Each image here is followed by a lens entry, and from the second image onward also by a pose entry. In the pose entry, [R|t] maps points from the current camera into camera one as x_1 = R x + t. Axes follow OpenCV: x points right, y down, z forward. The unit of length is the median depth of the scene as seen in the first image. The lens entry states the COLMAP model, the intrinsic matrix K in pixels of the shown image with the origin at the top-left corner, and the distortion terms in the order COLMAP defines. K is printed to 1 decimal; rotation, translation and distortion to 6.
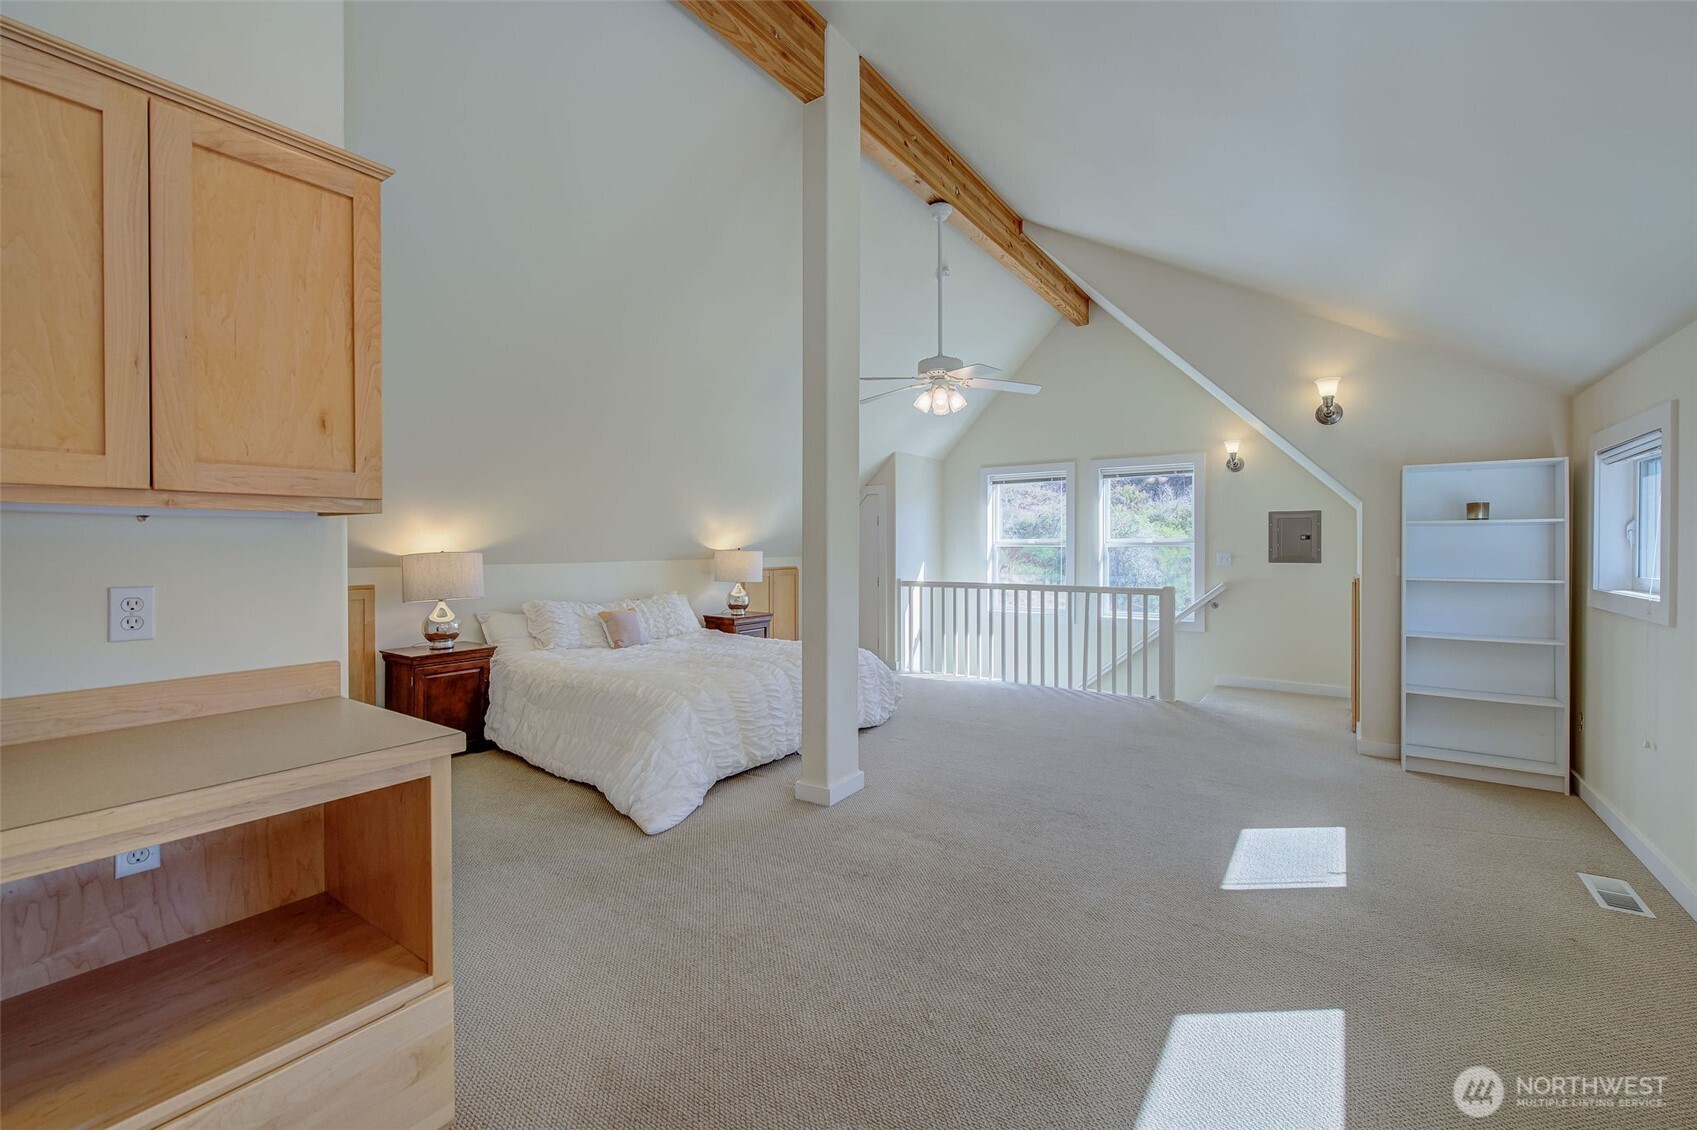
lens RADIAL K [[726.2, 0, 843.3], [0, 726.2, 551.3], [0, 0, 1]] dist [-0.000004, 0.000024]
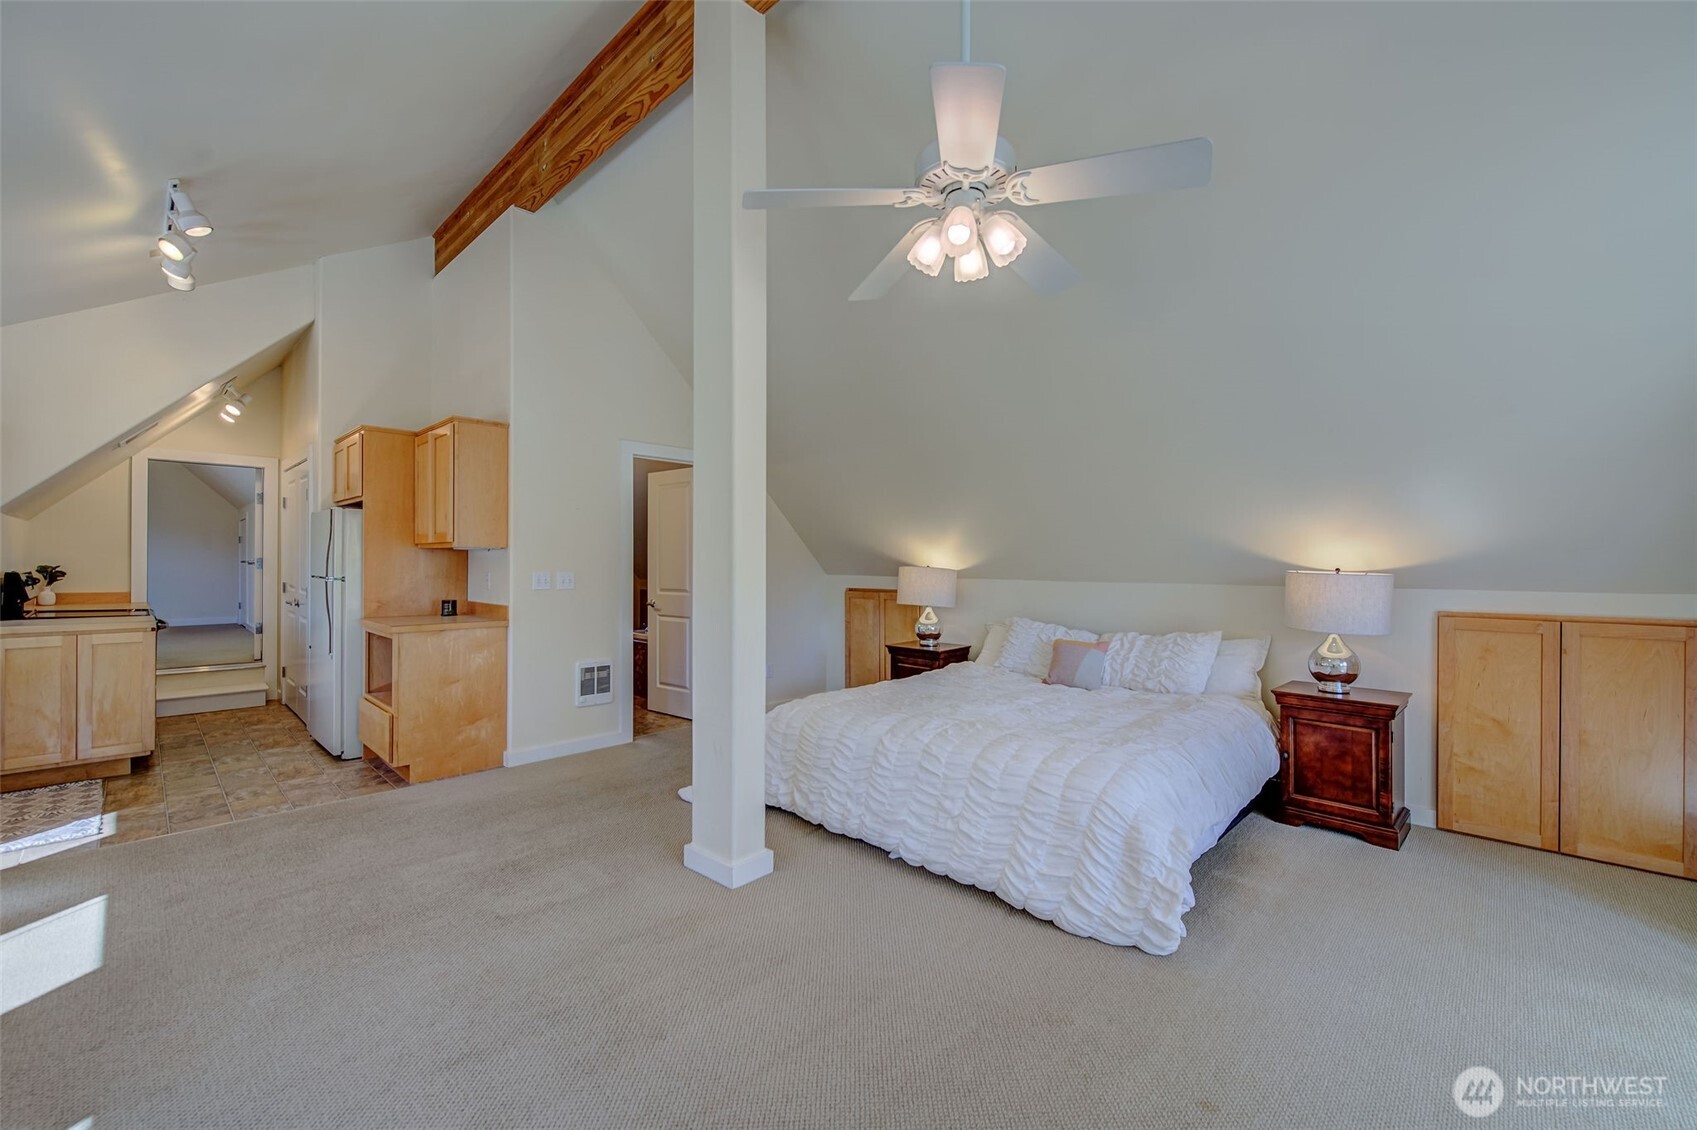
lens RADIAL K [[726.2, 0, 840.7], [0, 726.2, 565.9], [0, 0, 1]] dist [-0.000004, 0.000024]
pose [[-0.179423, 0.000660, -0.983772, 0.573526], [-0.019466, 0.999802, 0.004221, 0.000299], [0.983579, 0.019907, -0.179375, 0.980047]]
